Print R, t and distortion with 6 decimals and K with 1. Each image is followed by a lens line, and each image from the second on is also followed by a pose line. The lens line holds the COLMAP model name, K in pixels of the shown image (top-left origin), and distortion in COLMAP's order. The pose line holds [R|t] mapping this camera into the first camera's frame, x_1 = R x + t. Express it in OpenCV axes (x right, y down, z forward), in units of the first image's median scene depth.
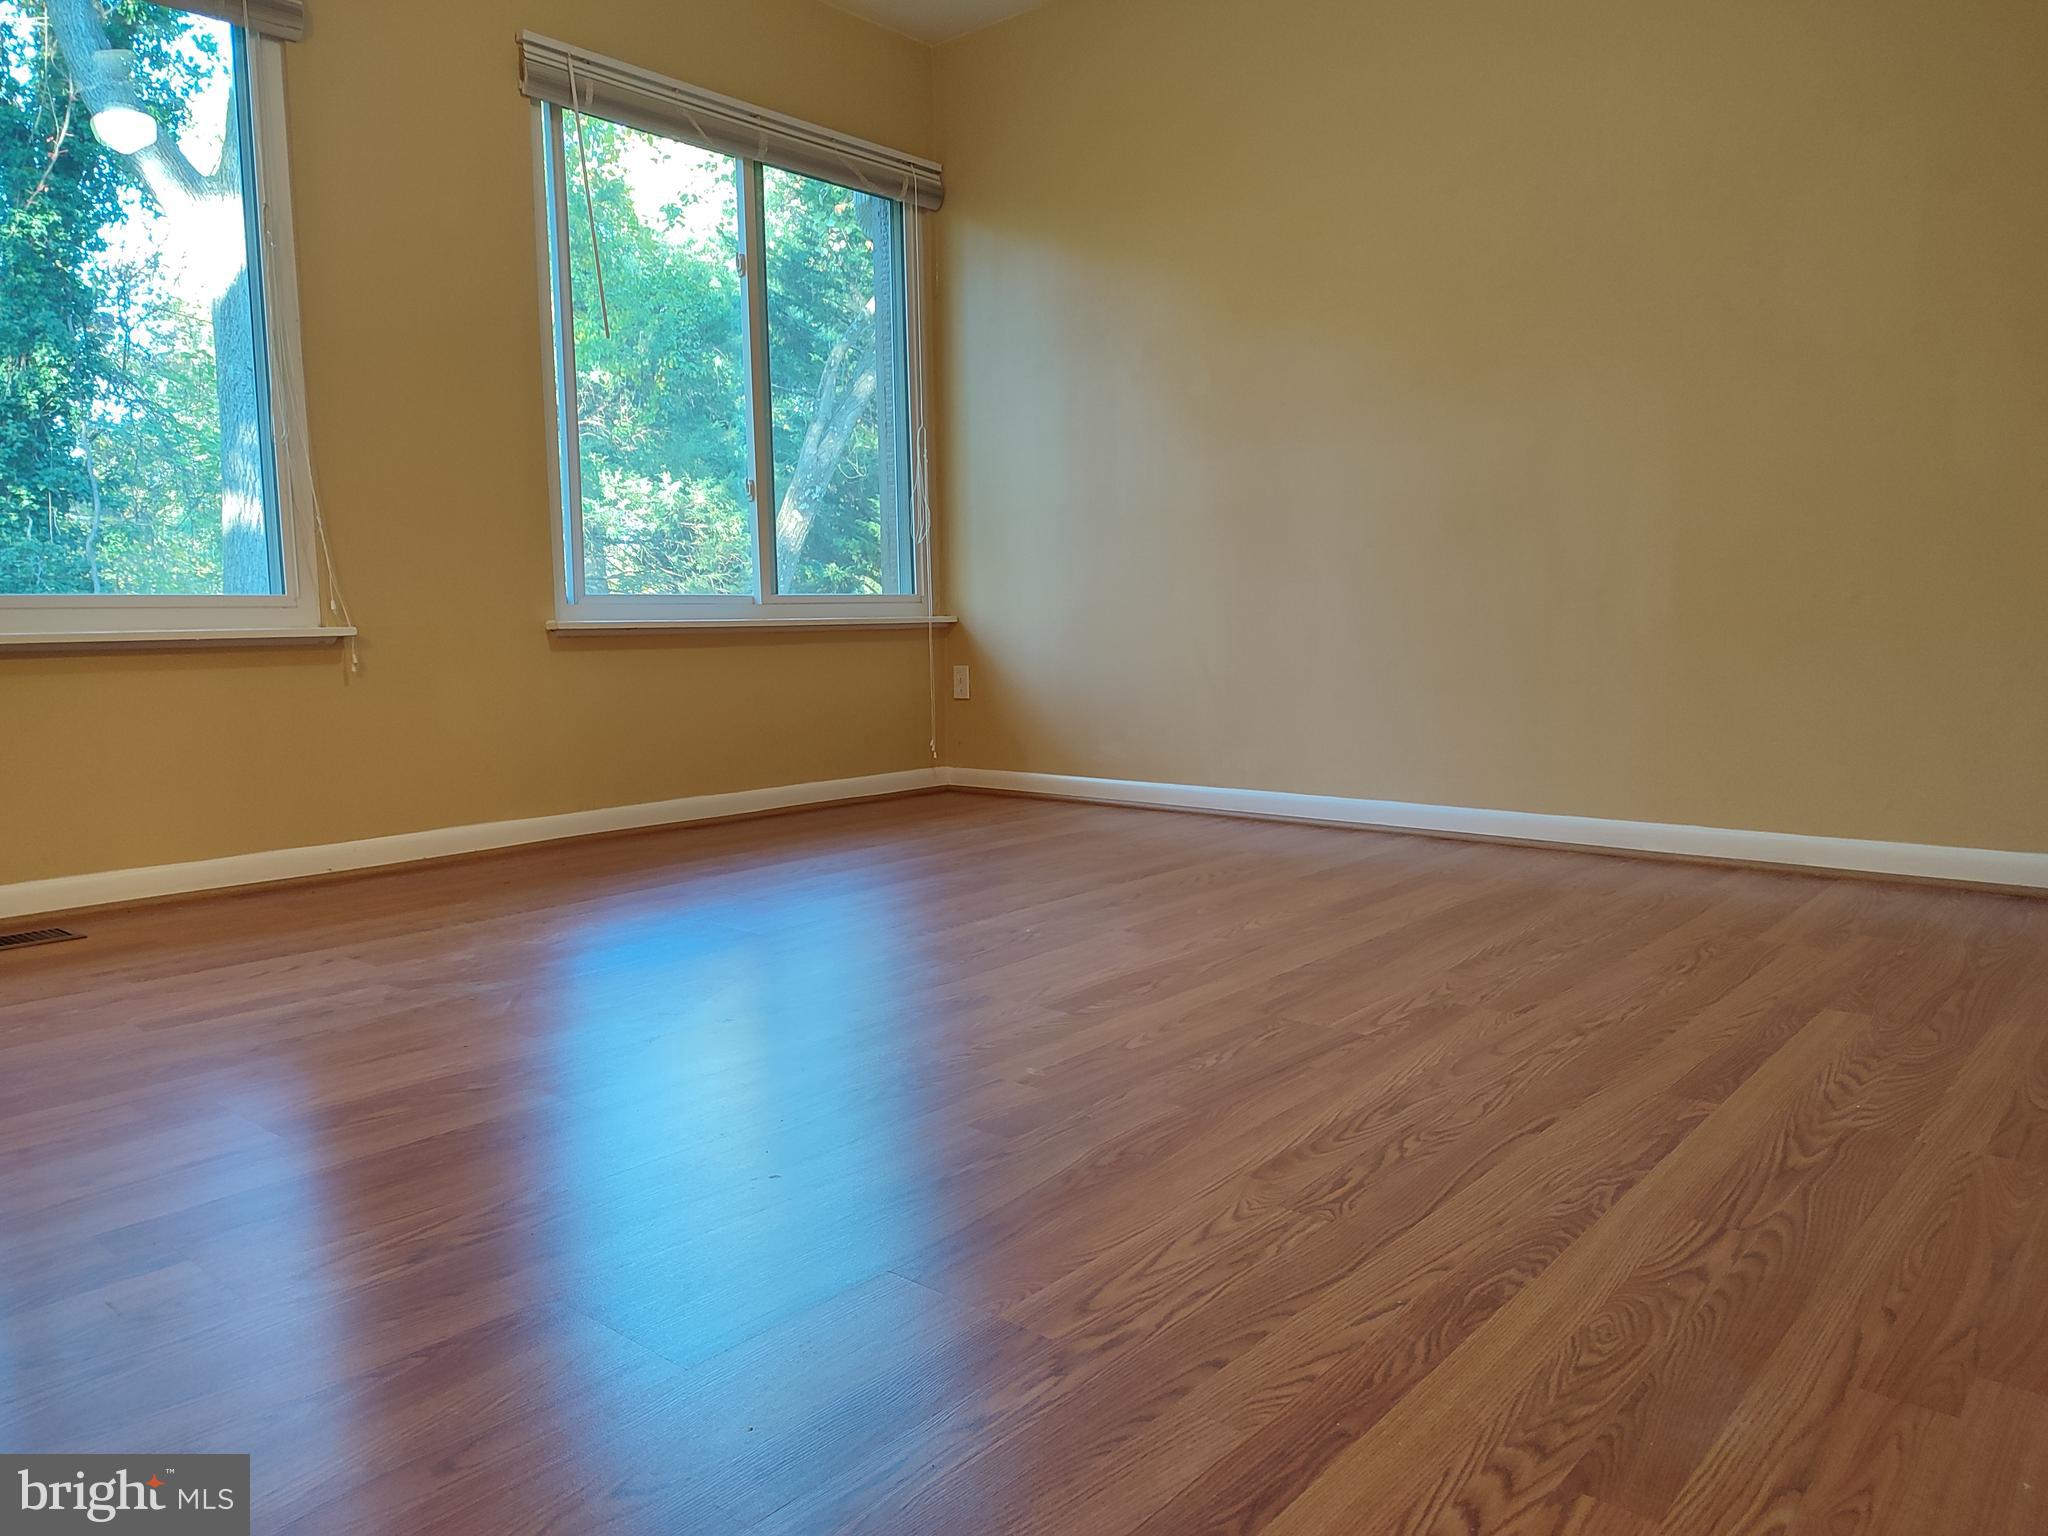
lens RADIAL K [[1454.6, 0, 1023.7], [0, 1454.6, 766.9], [0, 0, 1]] dist [0.033315, -0.023909]
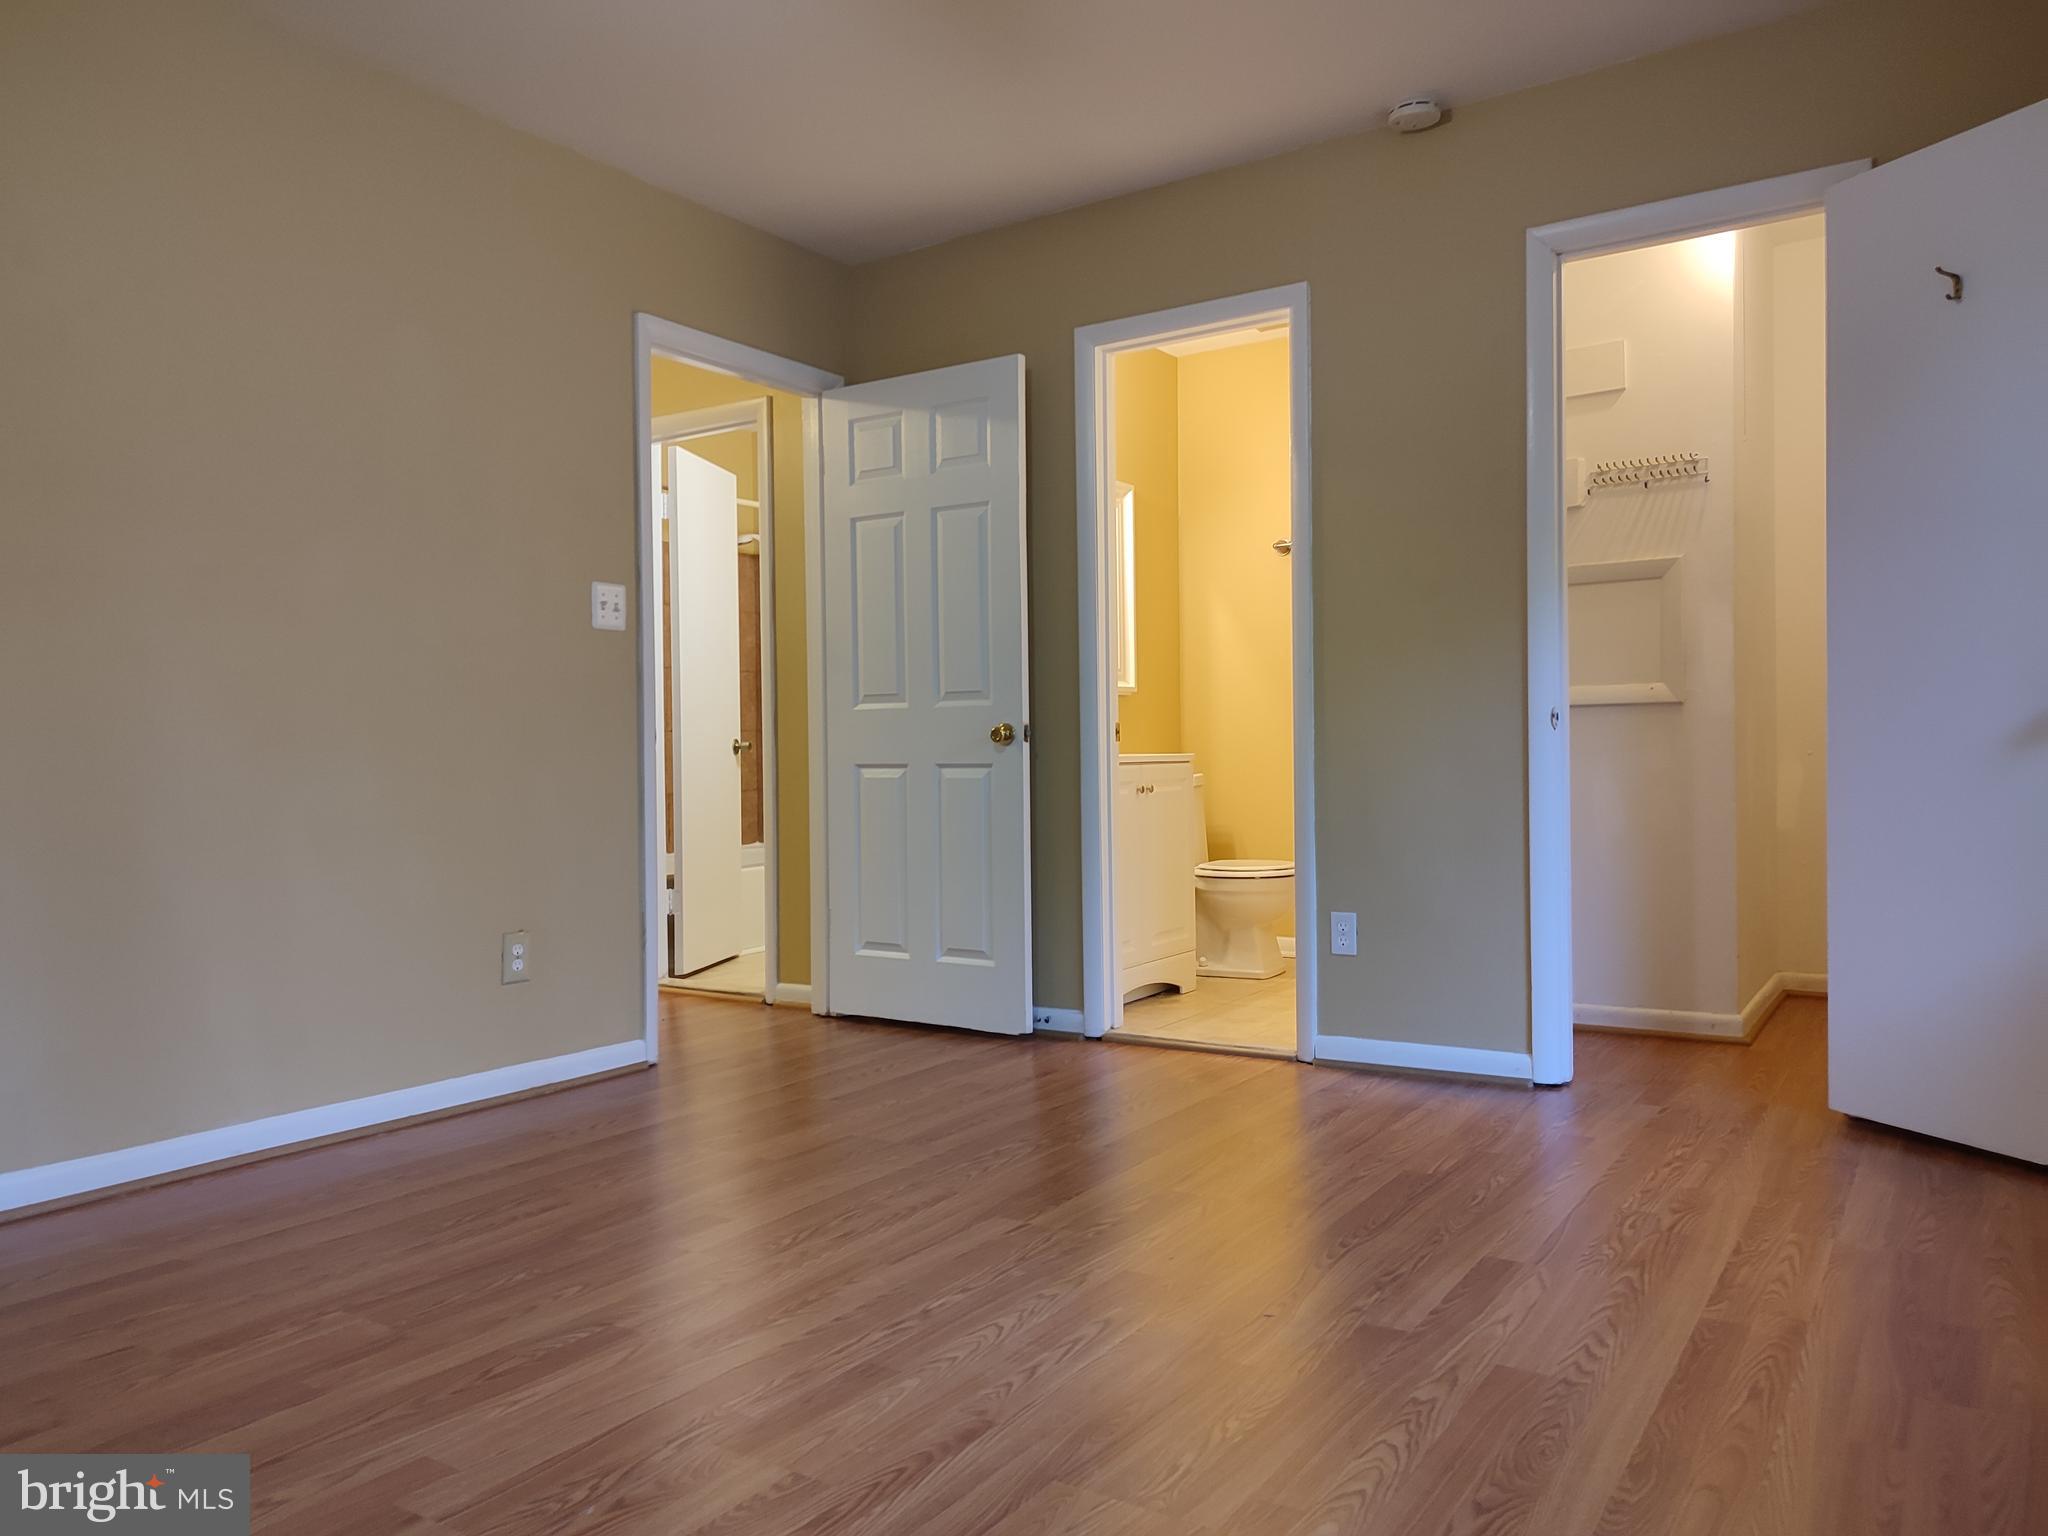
lens RADIAL K [[1454.6, 0, 1018.9], [0, 1454.6, 764.2], [0, 0, 1]] dist [0.033315, -0.023909]
pose [[-0.992883, 0.026388, -0.116134, -0.103115], [0.013104, 0.993429, 0.113696, -0.238625], [0.118371, 0.111365, -0.986705, 1.518226]]
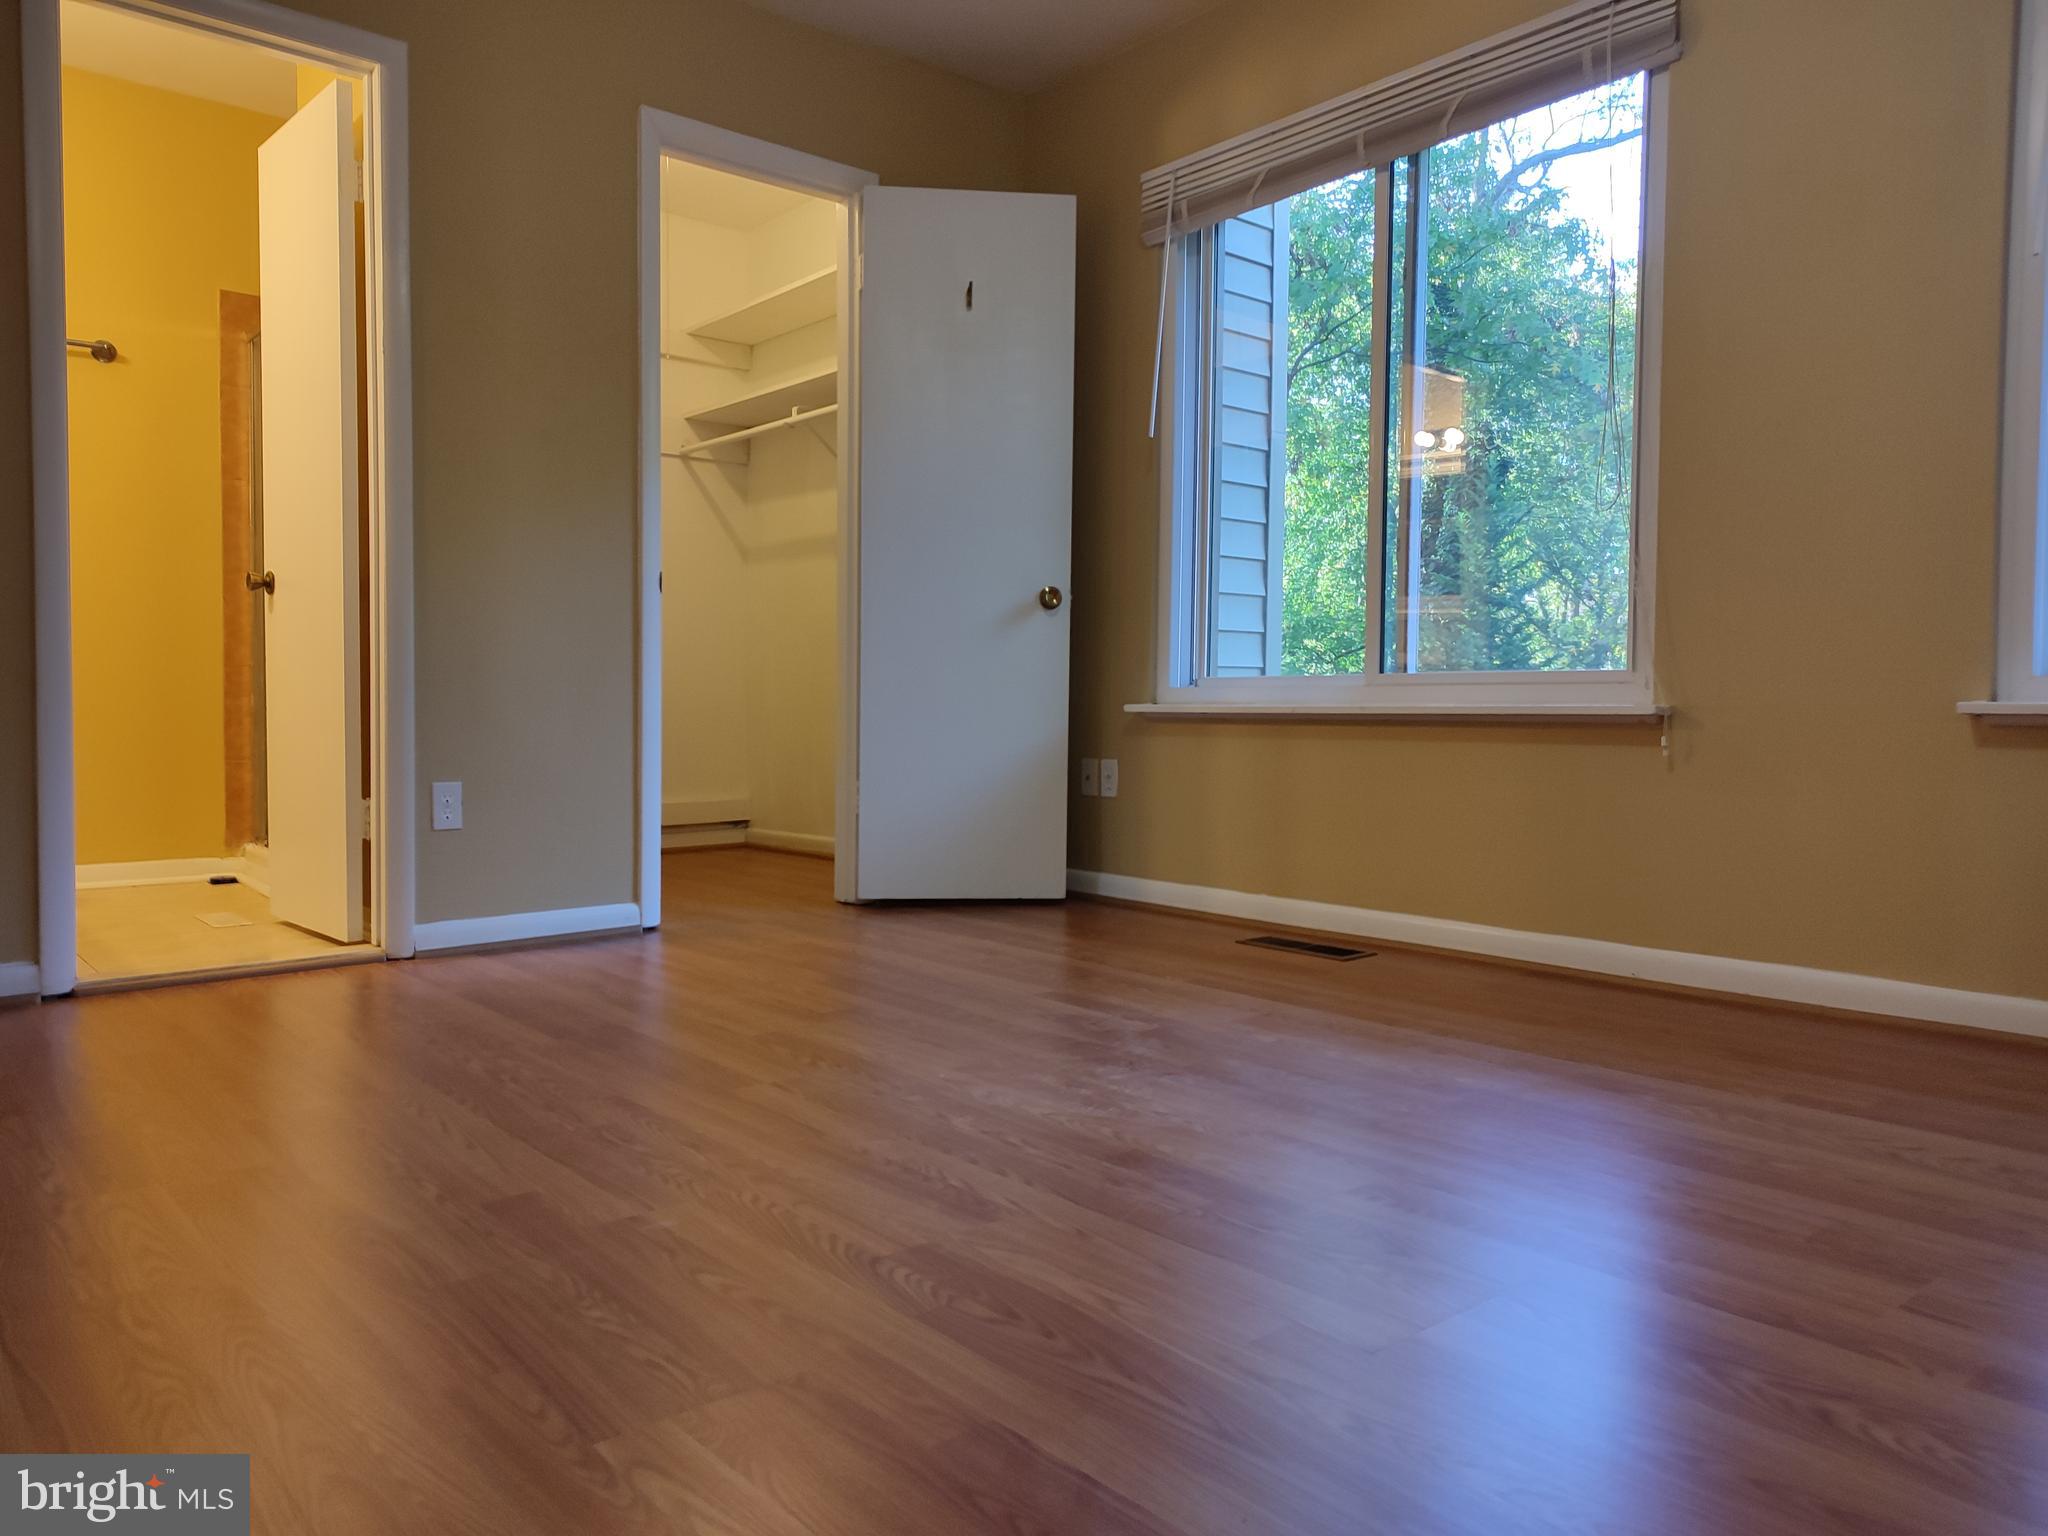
lens RADIAL K [[1454.6, 0, 1022.1], [0, 1454.6, 763.0], [0, 0, 1]] dist [0.033315, -0.023909]
pose [[-0.165368, 0.052168, -0.984851, 0.548937], [-0.105728, 0.991907, 0.070294, -0.096785], [0.980548, 0.115751, -0.158514, 0.897562]]
